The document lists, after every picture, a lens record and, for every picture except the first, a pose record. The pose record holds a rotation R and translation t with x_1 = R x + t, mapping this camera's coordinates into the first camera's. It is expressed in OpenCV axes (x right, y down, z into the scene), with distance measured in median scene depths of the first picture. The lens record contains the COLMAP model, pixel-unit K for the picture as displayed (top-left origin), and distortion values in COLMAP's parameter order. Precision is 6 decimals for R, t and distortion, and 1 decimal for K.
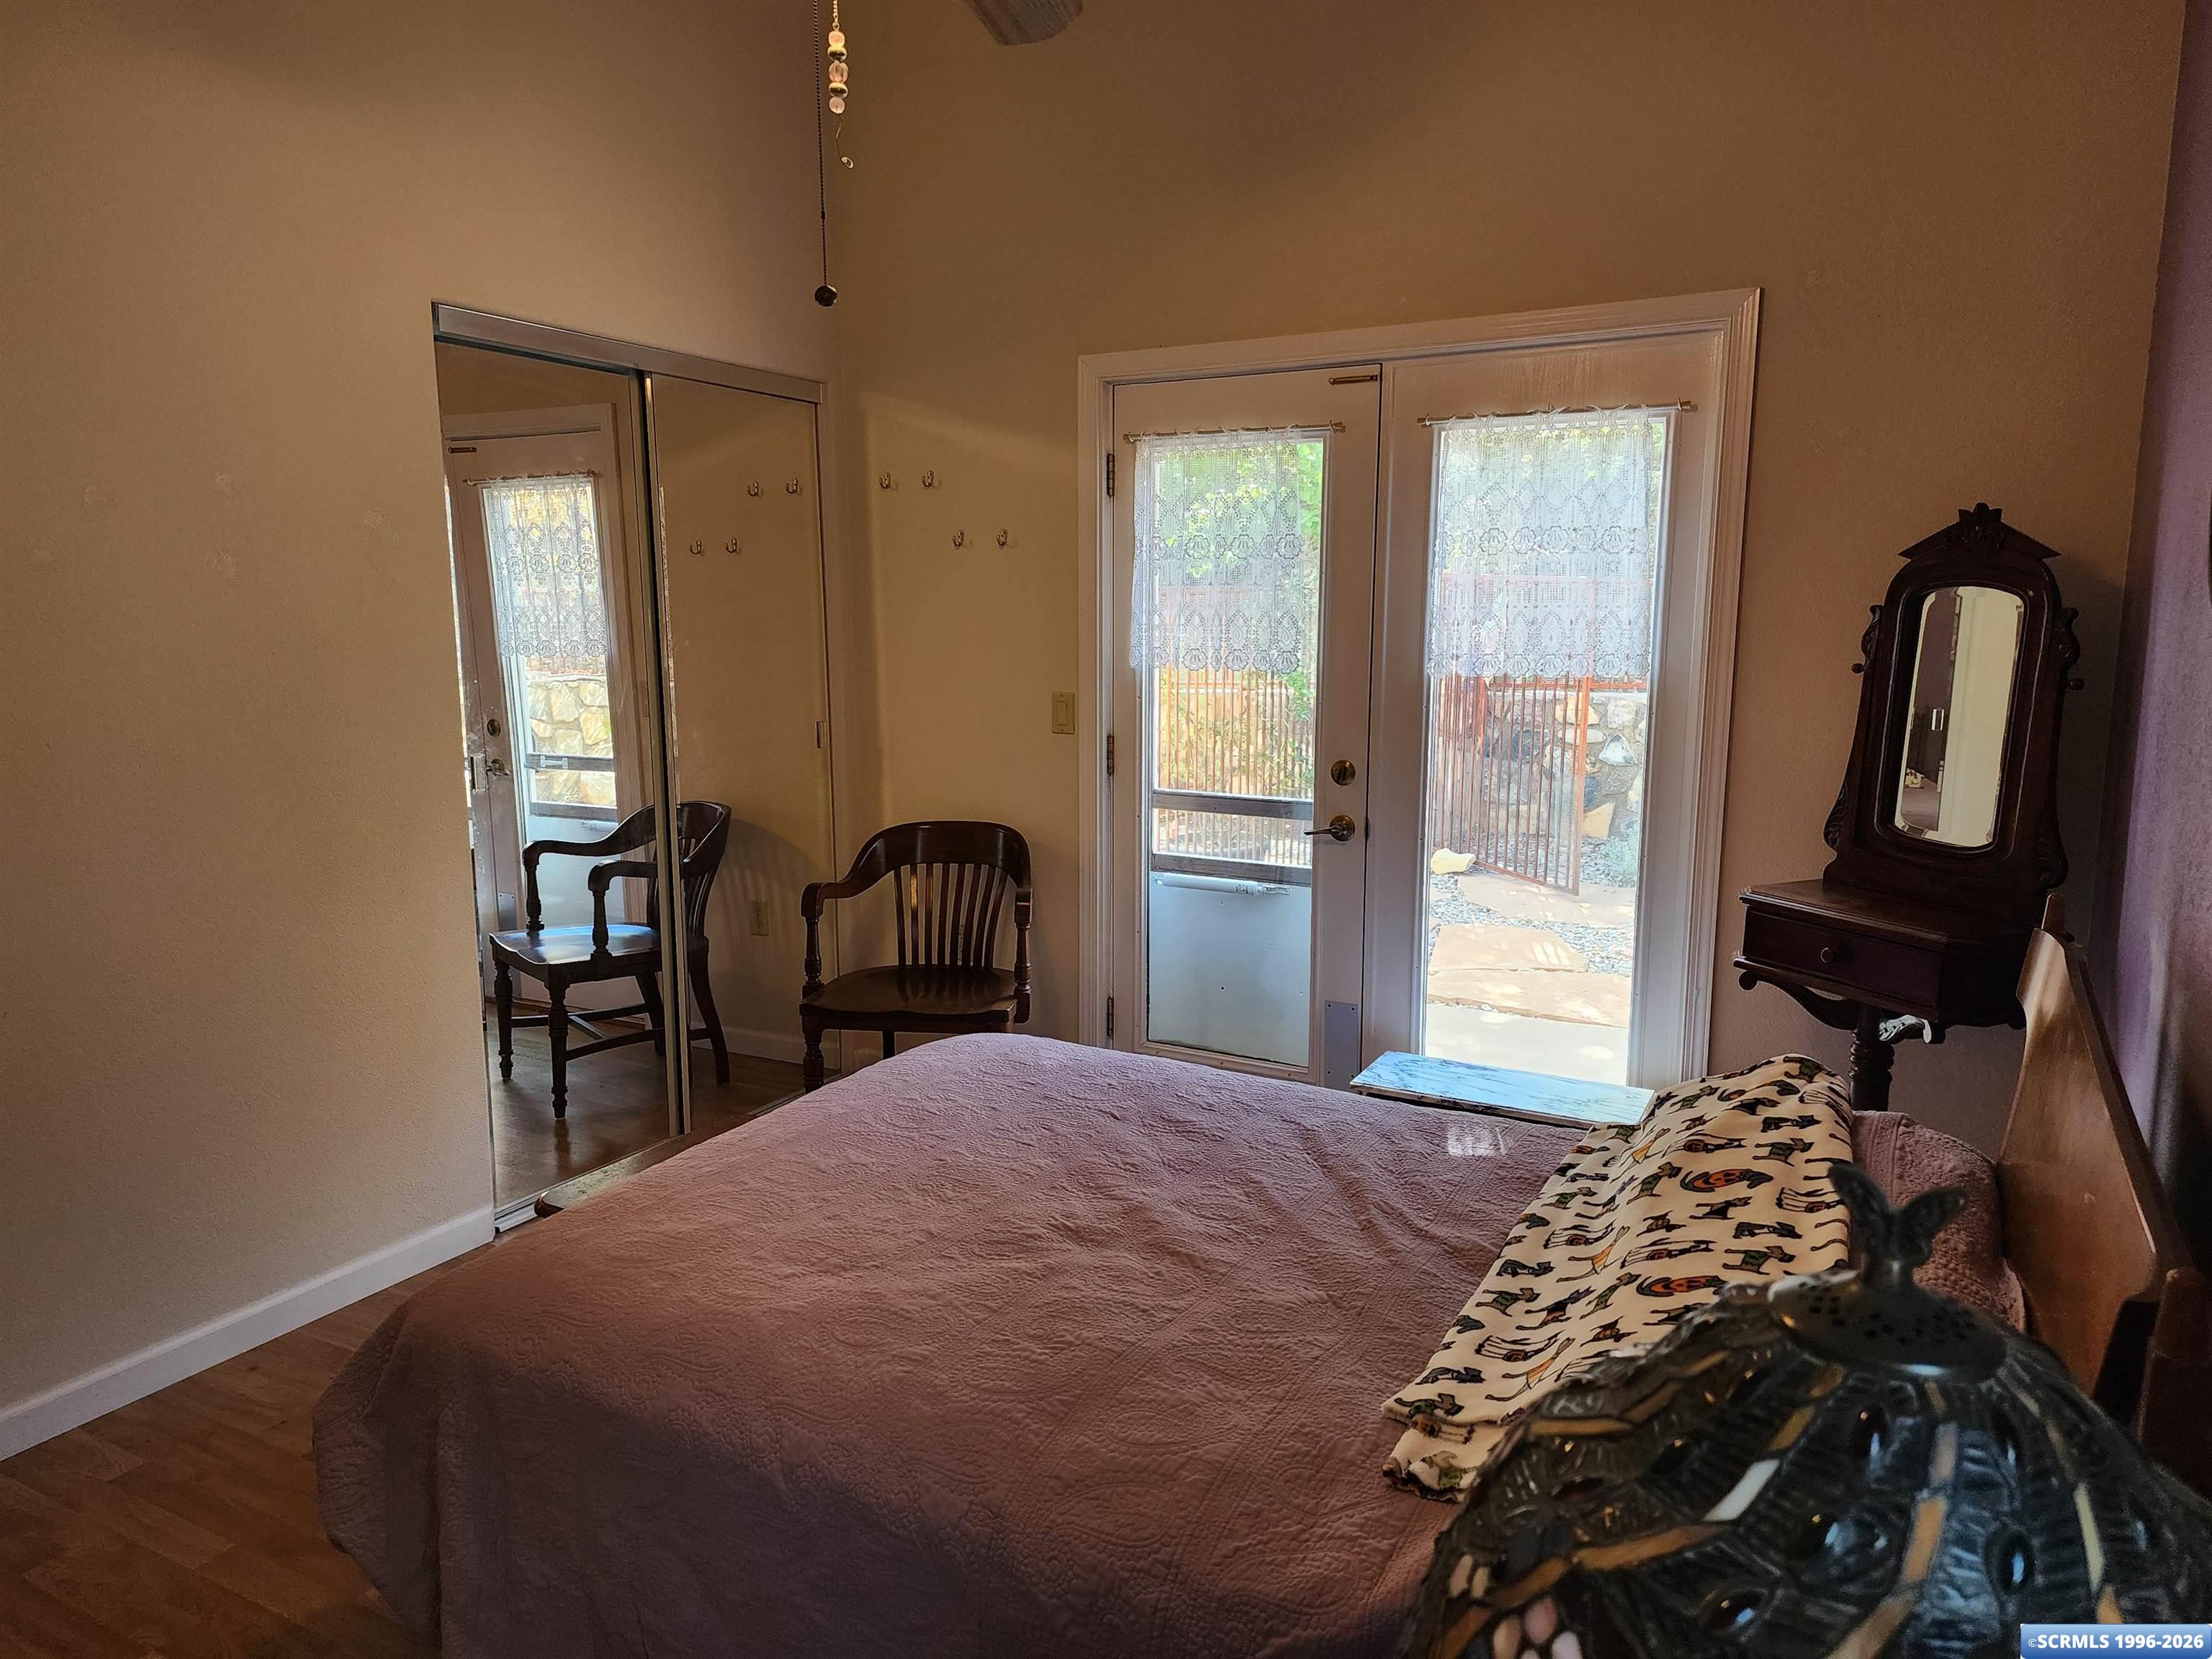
lens RADIAL K [[1467.0, 0, 1093.6], [0, 1467.0, 821.9], [0, 0, 1]] dist [0.092228, -0.118484]
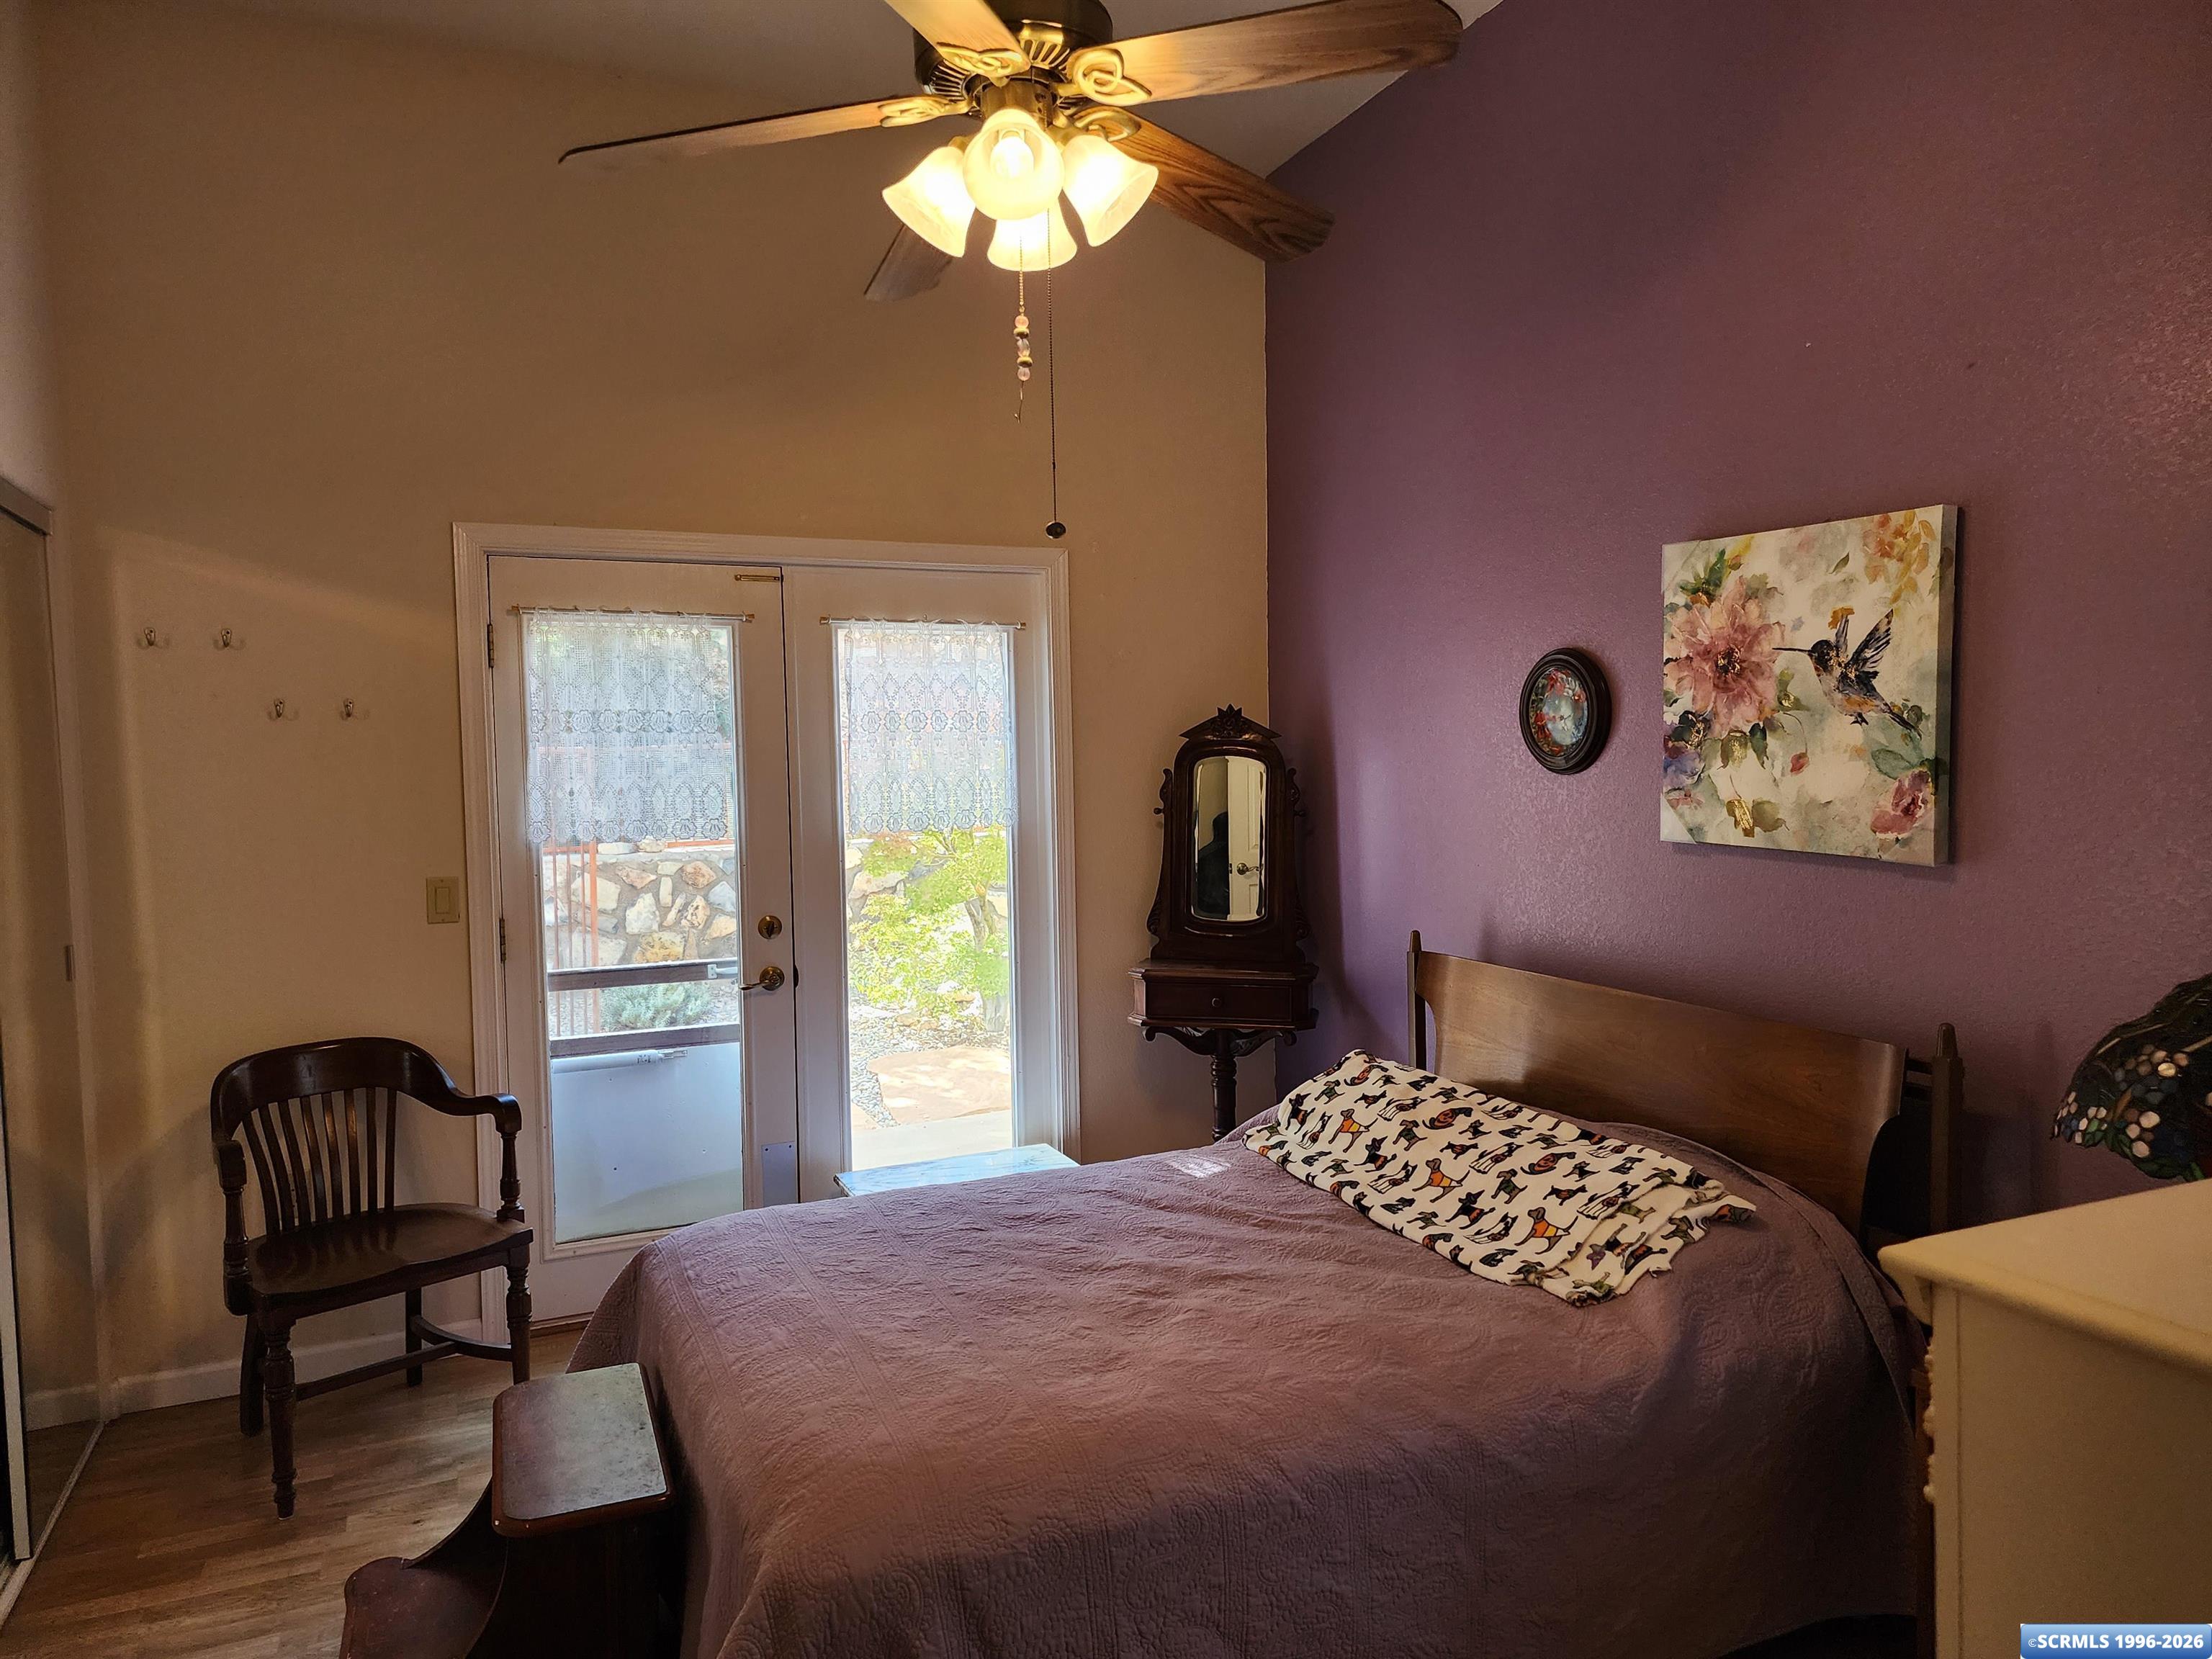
lens RADIAL K [[1467.0, 0, 1093.6], [0, 1467.0, 821.9], [0, 0, 1]] dist [0.092228, -0.118484]
pose [[0.614040, -0.049691, 0.787709, -0.642241], [0.135237, 0.989881, -0.042975, -0.037702], [-0.777603, 0.132916, 0.614546, 0.158904]]
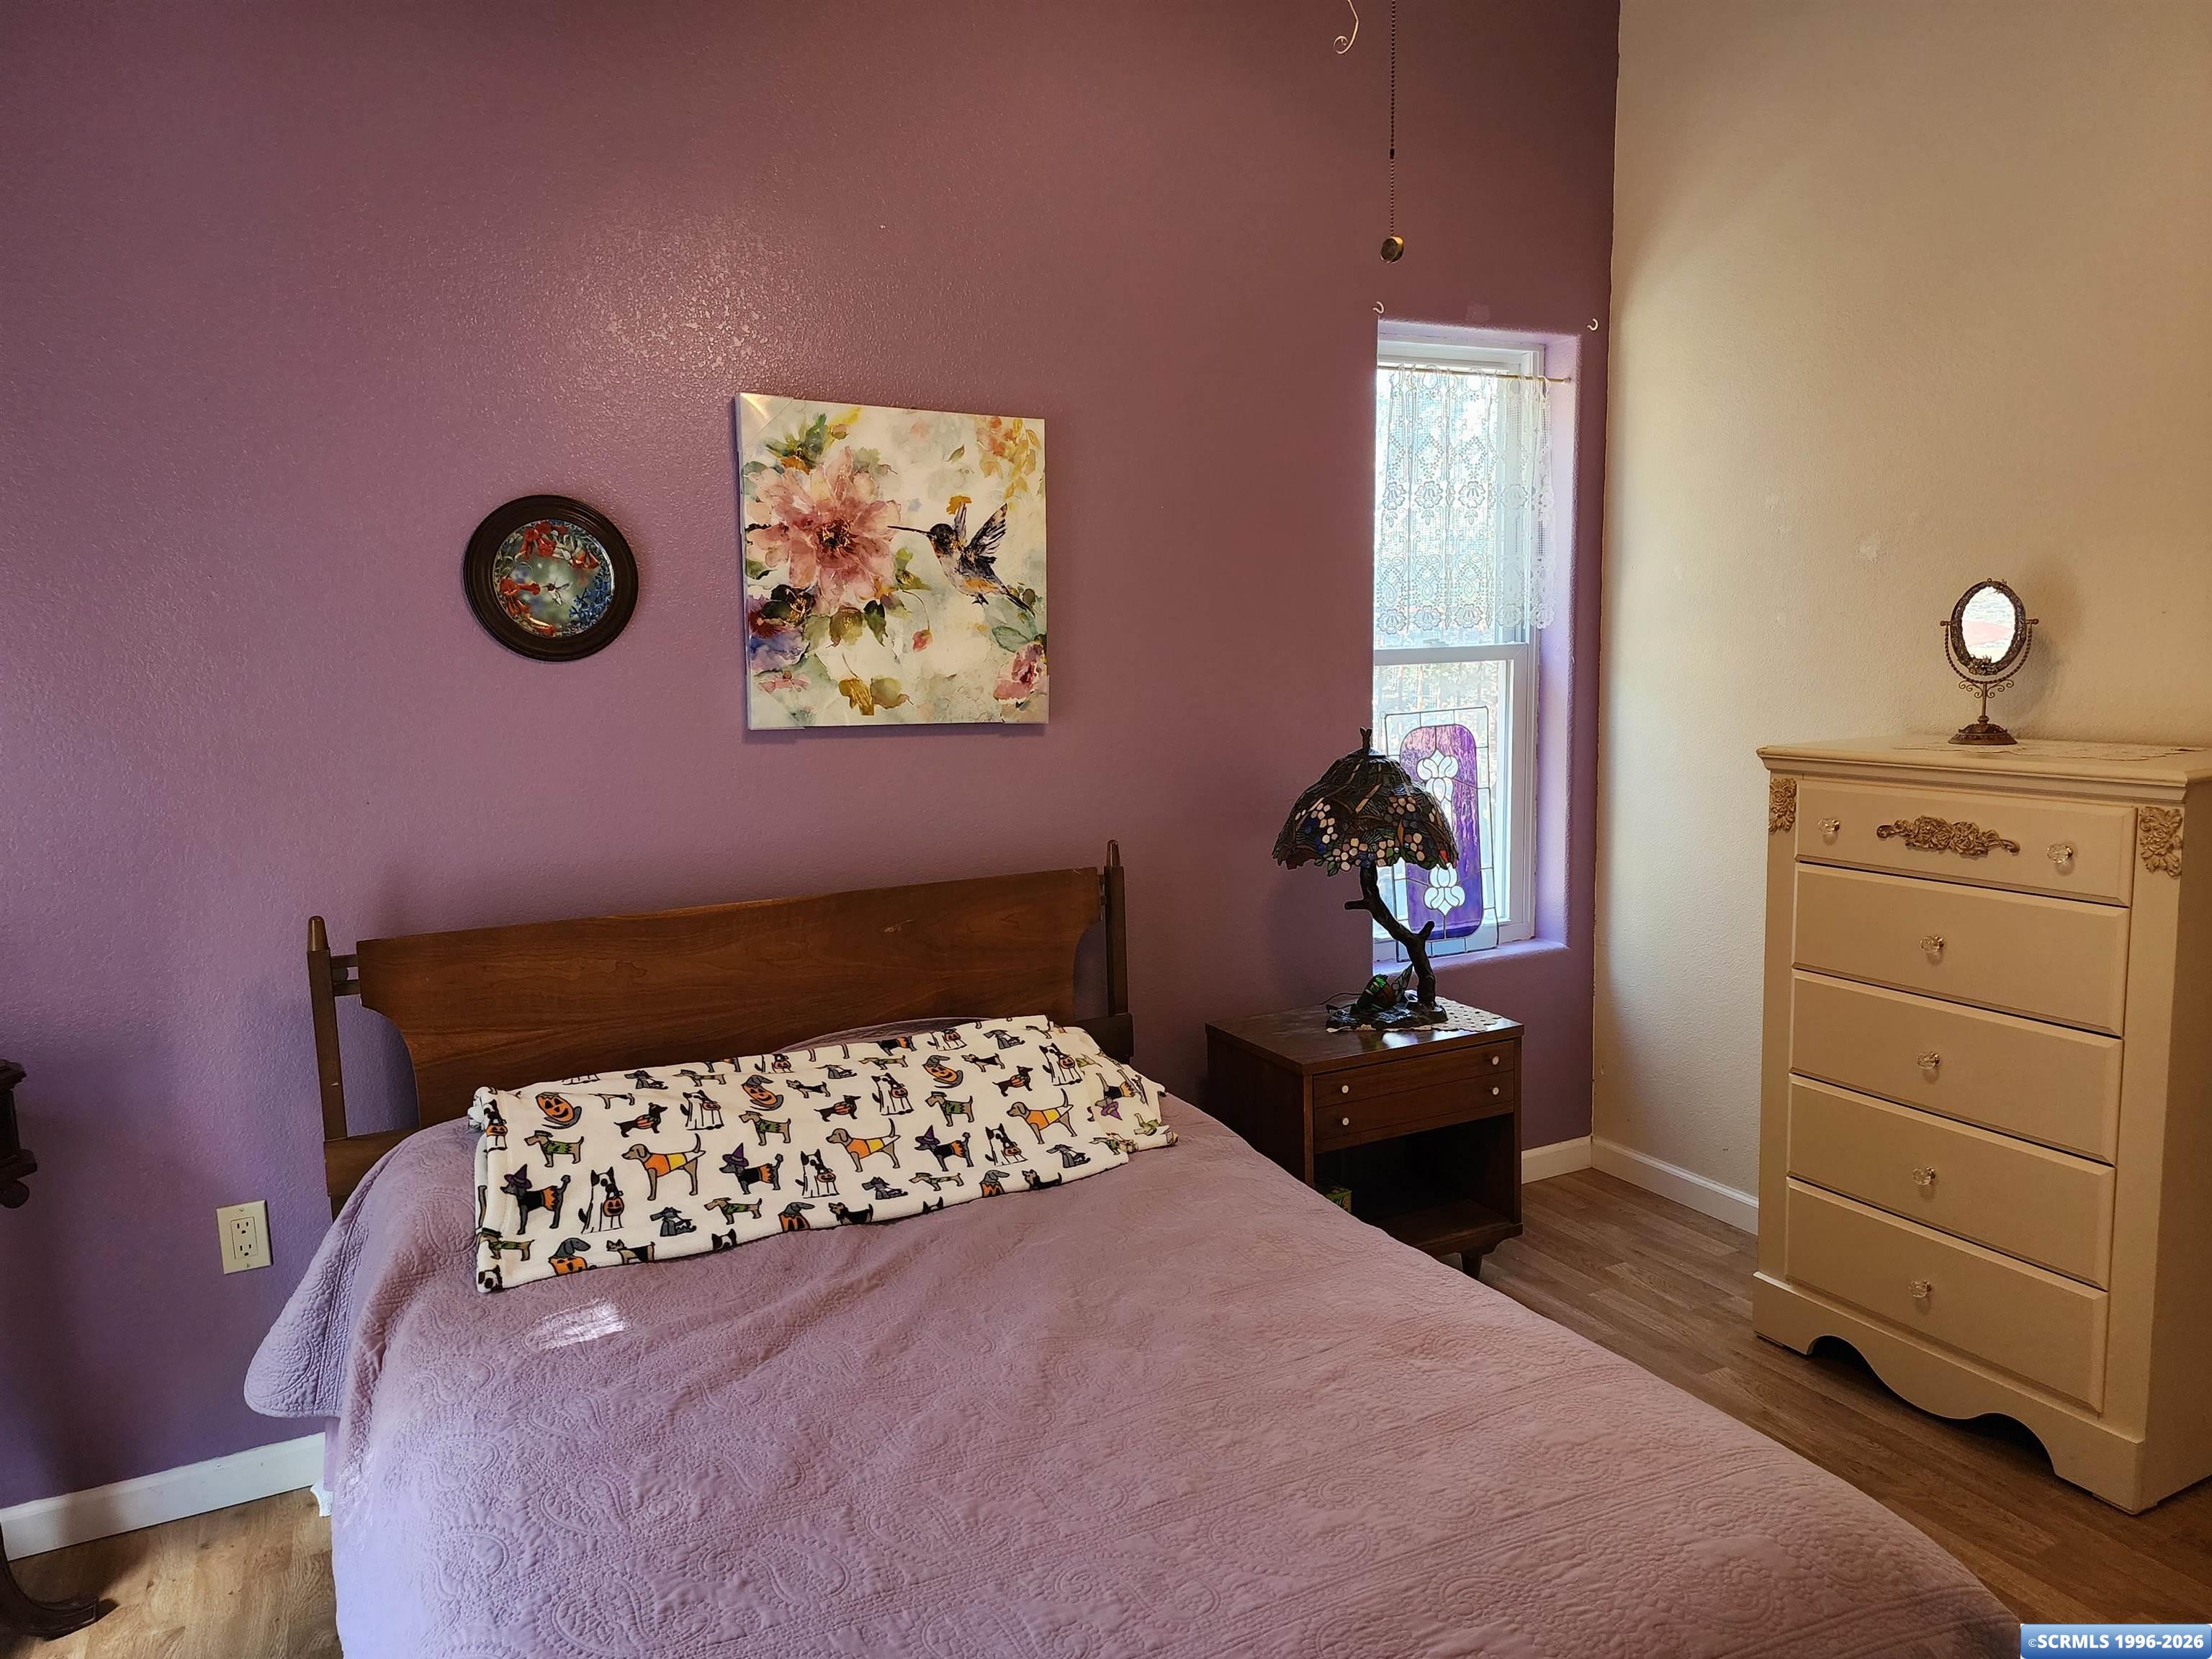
lens RADIAL K [[1464.2, 0, 1098.9], [0, 1464.2, 844.4], [0, 0, 1]] dist [0.094589, -0.116941]
pose [[-0.831621, -0.052034, 0.552901, -0.299819], [0.107614, 0.961630, 0.252362, -0.149770], [-0.544818, 0.269369, -0.794112, 1.068897]]
